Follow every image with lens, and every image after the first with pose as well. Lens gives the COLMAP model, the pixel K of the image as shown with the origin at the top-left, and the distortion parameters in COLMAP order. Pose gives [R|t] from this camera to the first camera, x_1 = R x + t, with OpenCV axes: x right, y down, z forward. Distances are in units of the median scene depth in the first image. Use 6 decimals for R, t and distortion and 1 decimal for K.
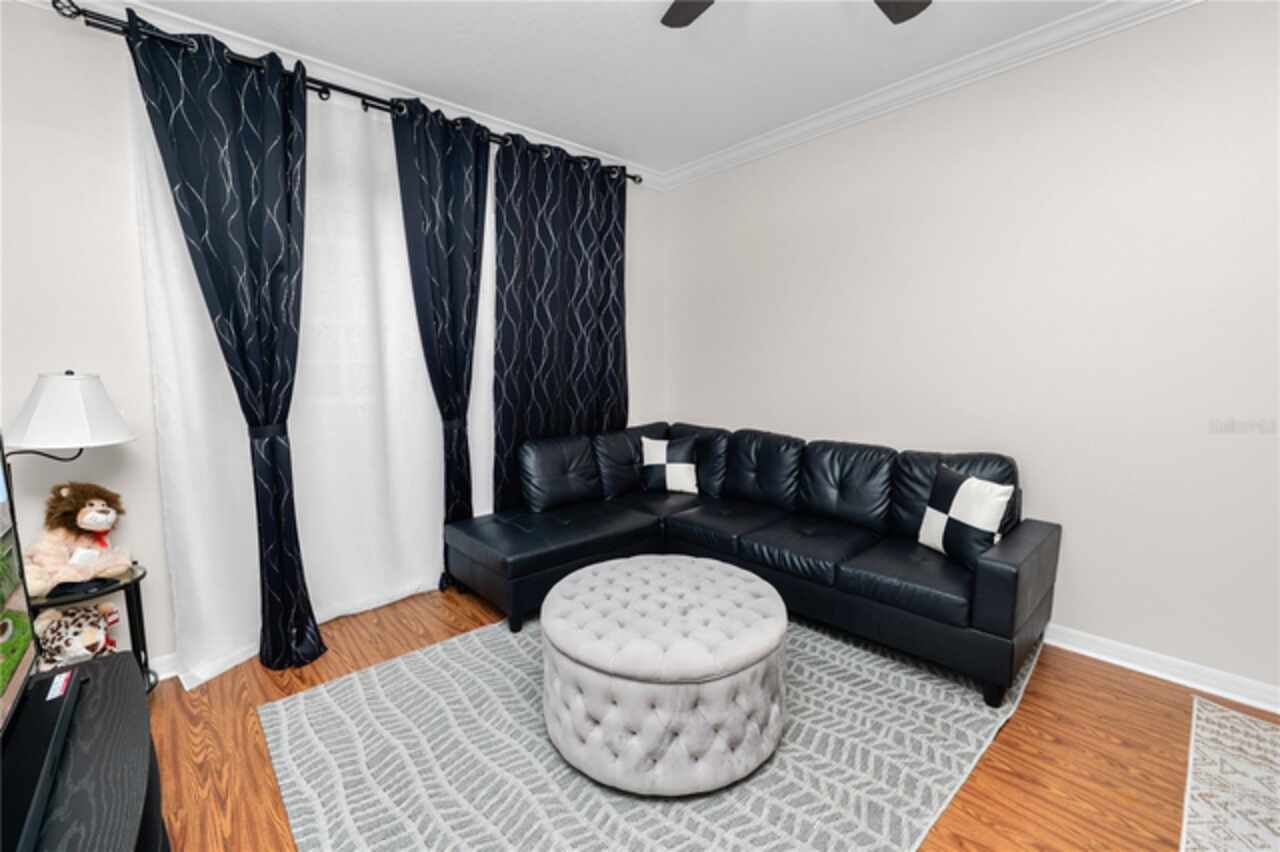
lens RADIAL K [[524.6, 0, 637.7], [0, 524.6, 428.6], [0, 0, 1]] dist [-0.014755, 0.000662]
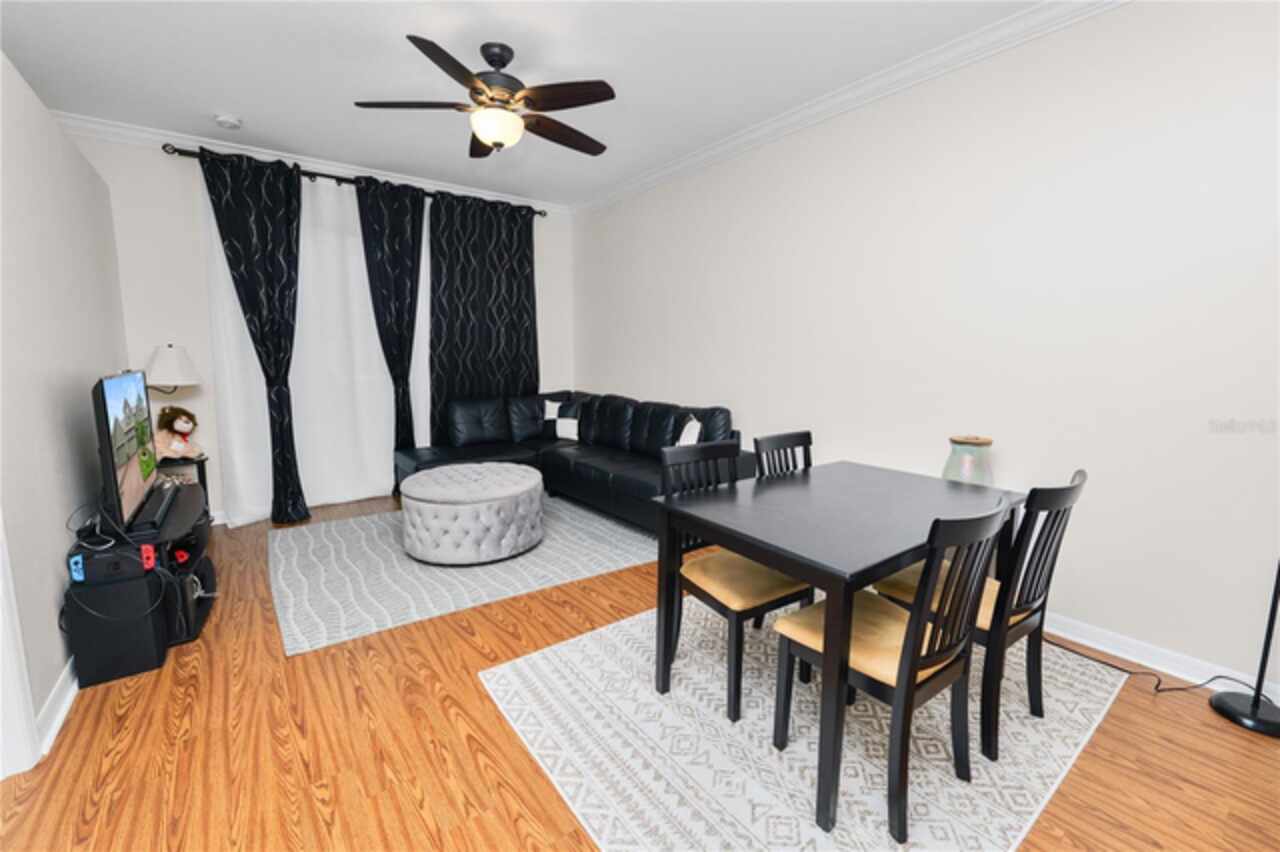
lens RADIAL K [[524.6, 0, 637.7], [0, 524.6, 428.6], [0, 0, 1]] dist [-0.014755, 0.000662]
pose [[0.995286, 0.028324, -0.092760, 0.547516], [-0.026203, 0.999368, 0.024014, 0.072968], [0.093381, -0.021471, 0.995399, -0.512883]]
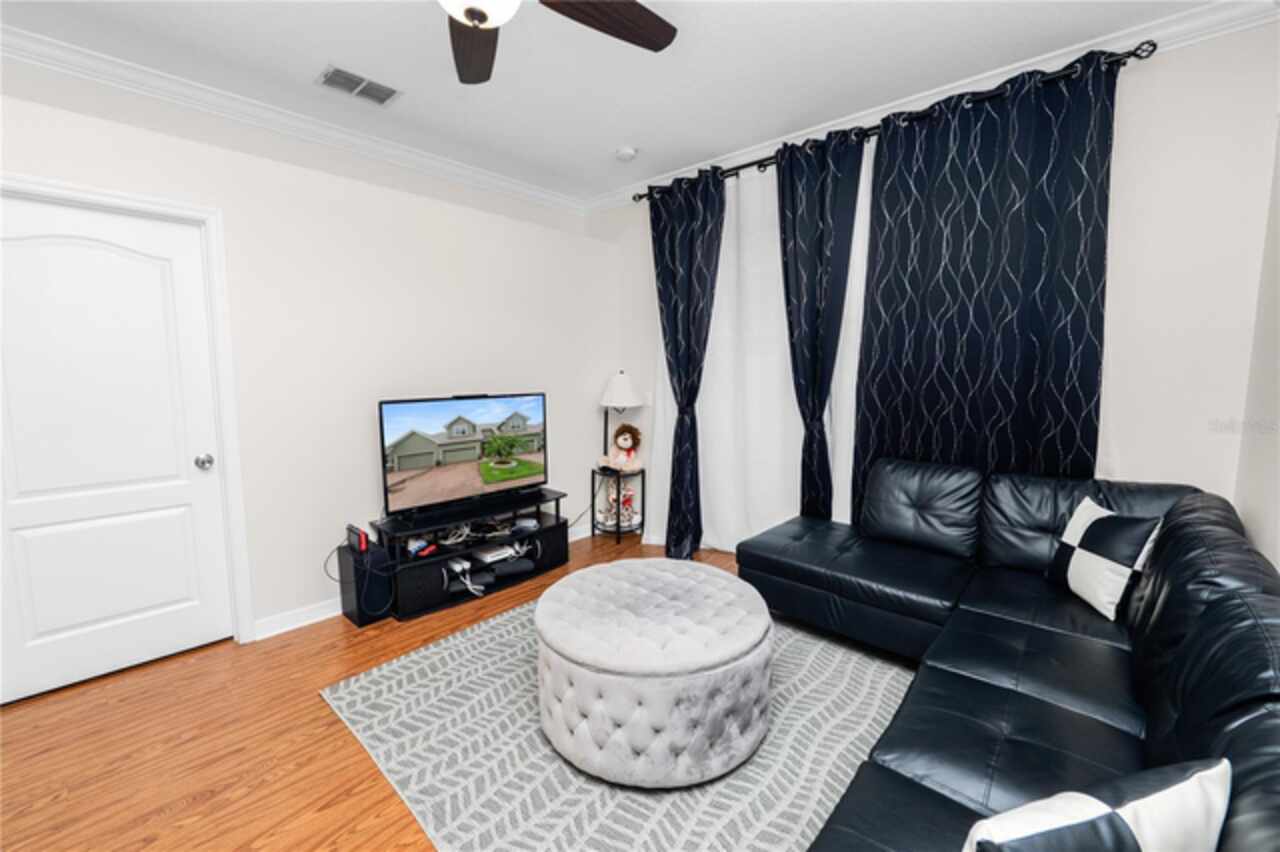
lens RADIAL K [[525.4, 0, 636.4], [0, 525.4, 424.2], [0, 0, 1]] dist [-0.011848, 0.000004]
pose [[0.087110, 0.119703, -0.988981, 0.775177], [-0.117813, 0.987026, 0.109089, -0.099531], [0.989208, 0.107012, 0.100082, 0.613991]]
